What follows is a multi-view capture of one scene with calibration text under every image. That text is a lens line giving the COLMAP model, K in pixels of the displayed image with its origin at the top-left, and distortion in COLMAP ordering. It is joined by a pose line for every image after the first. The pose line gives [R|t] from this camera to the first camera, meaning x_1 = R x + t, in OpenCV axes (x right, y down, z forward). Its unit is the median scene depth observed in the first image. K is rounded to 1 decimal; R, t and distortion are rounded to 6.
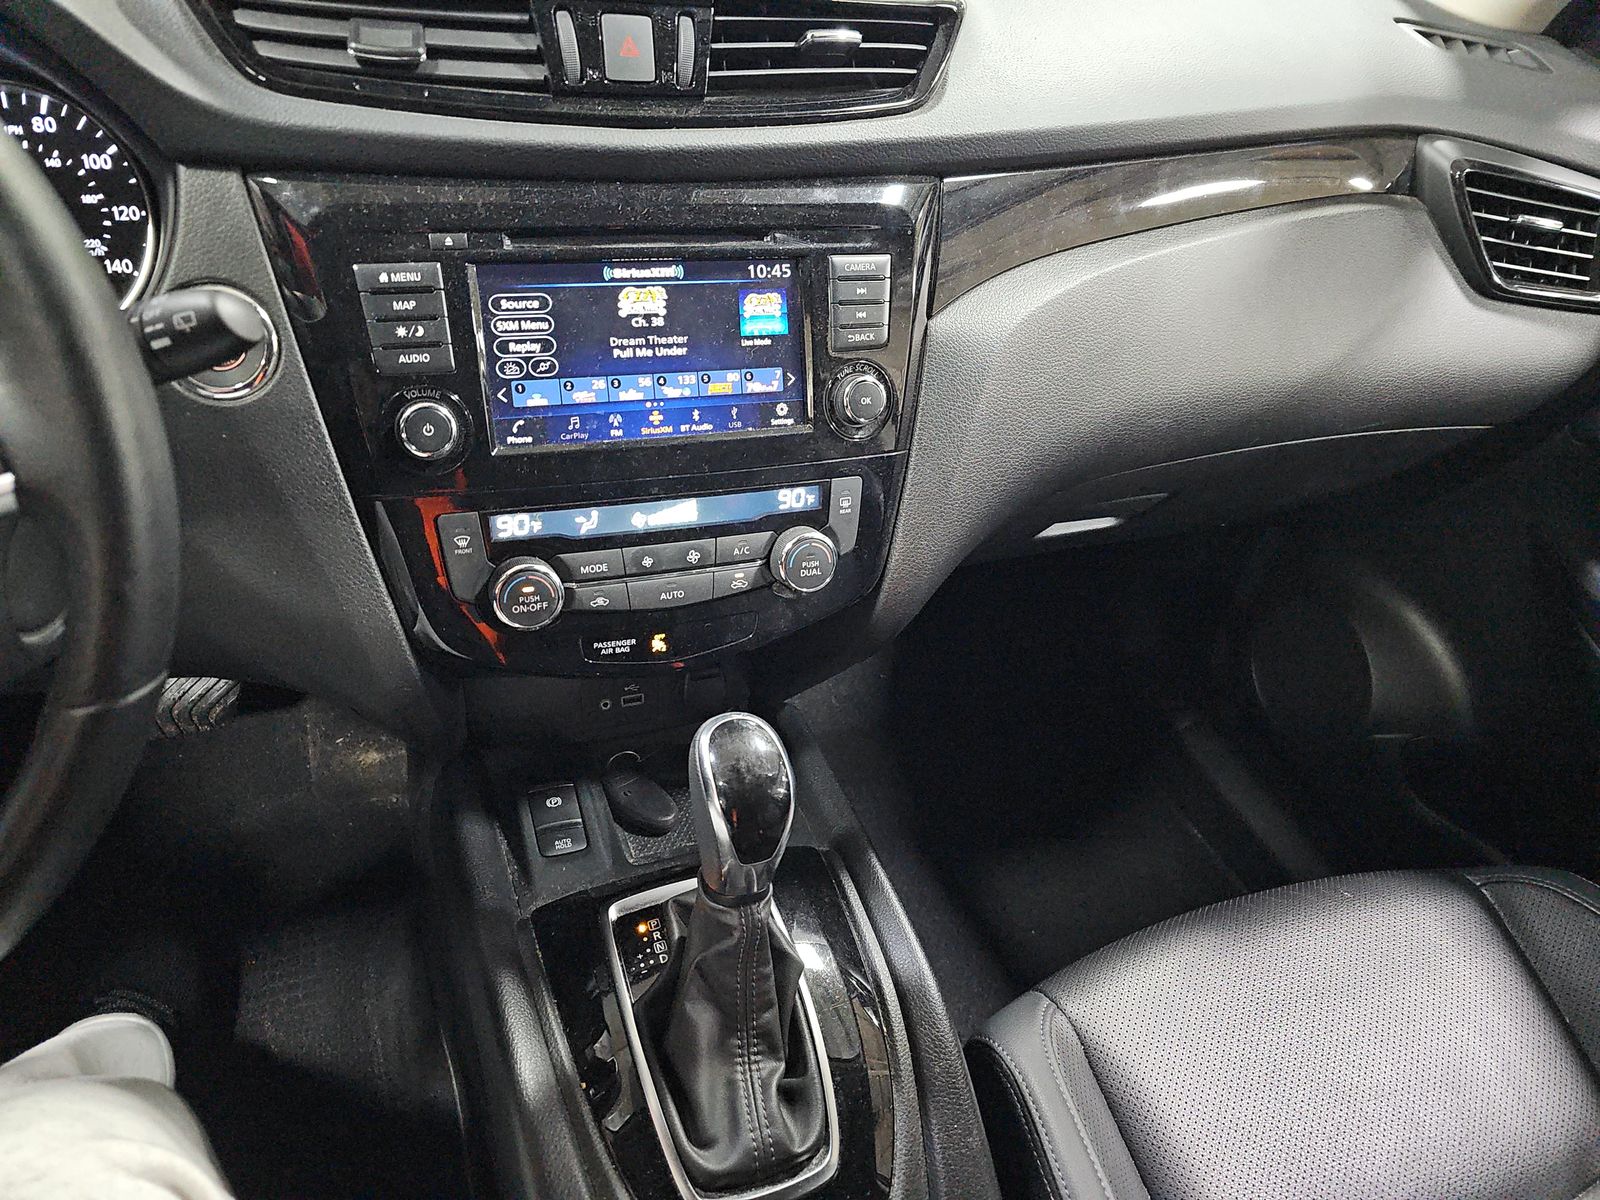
lens RADIAL K [[1057.0, 0, 730.2], [0, 1057.0, 597.3], [0, 0, 1]] dist [-0.001543, -0.020180]
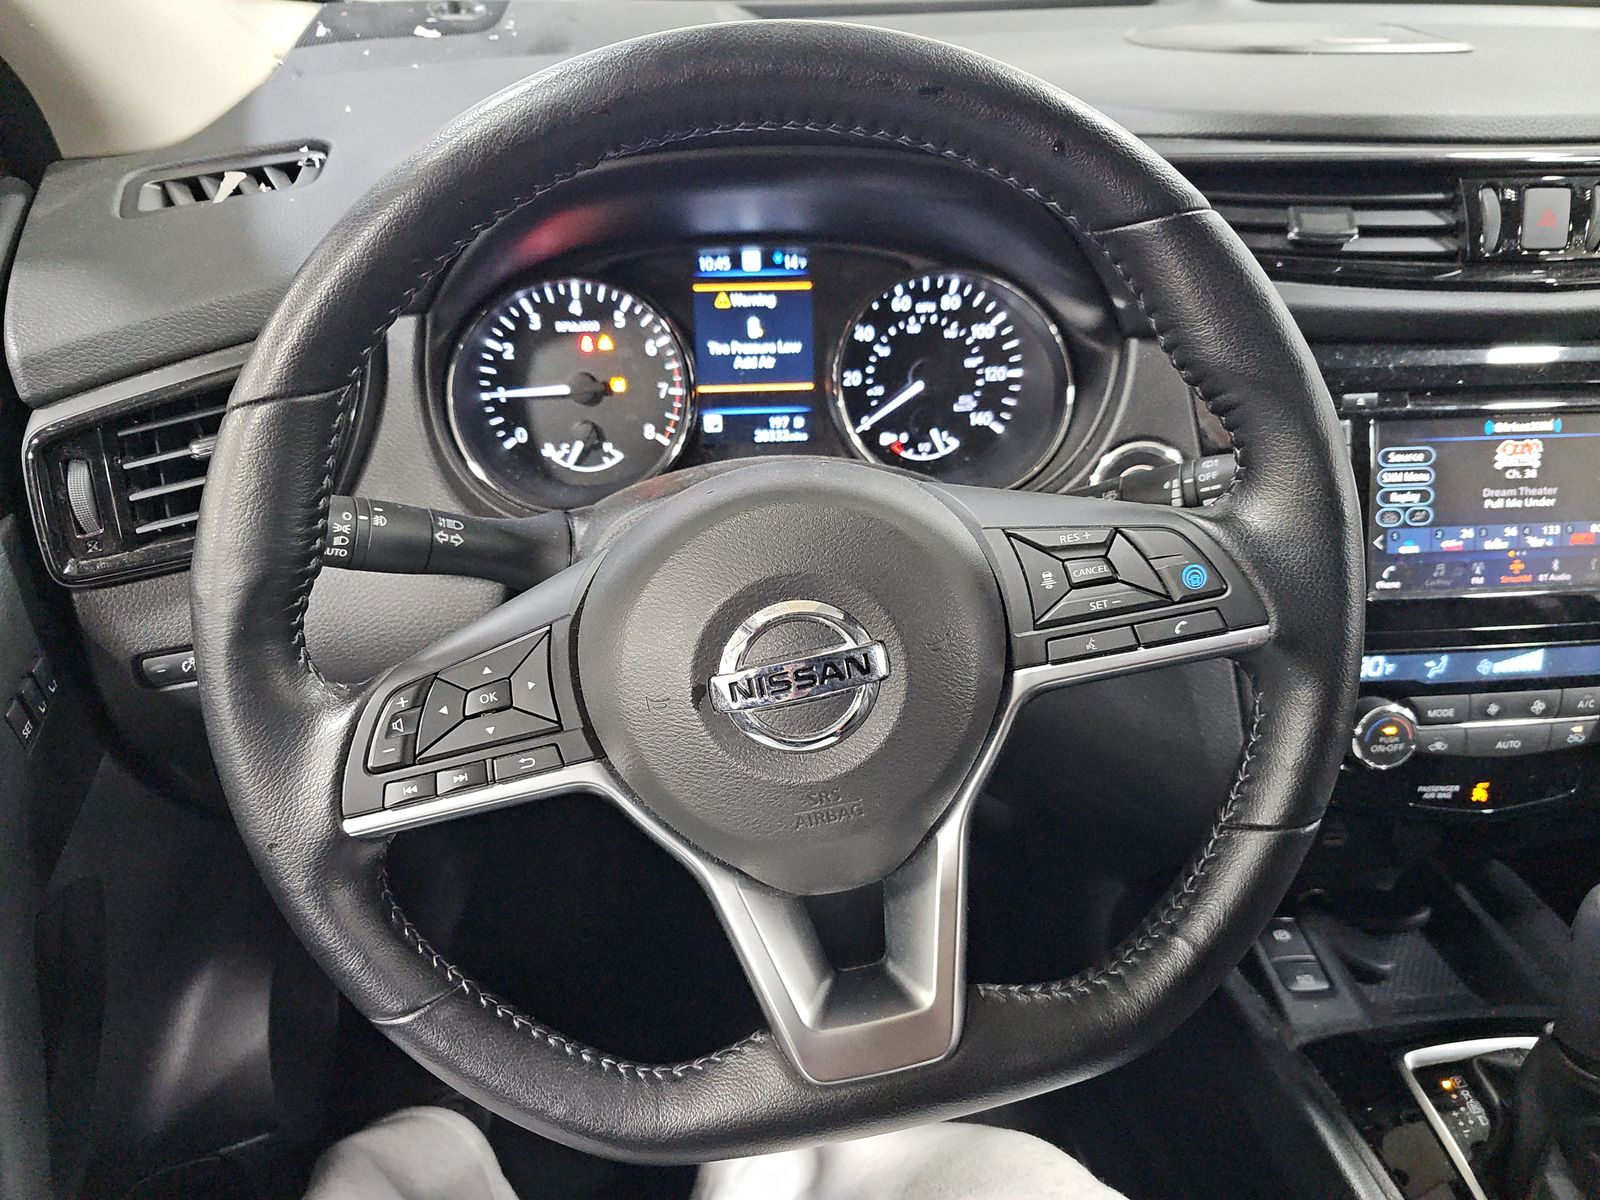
lens RADIAL K [[1057.0, 0, 802.5], [0, 1057.0, 613.8], [0, 0, 1]] dist [-0.001543, -0.020180]
pose [[0.955290, 0.048958, -0.291587, -0.435332], [-0.073741, 0.994482, -0.074612, -0.001473], [0.286326, 0.092778, 0.953630, -0.144046]]
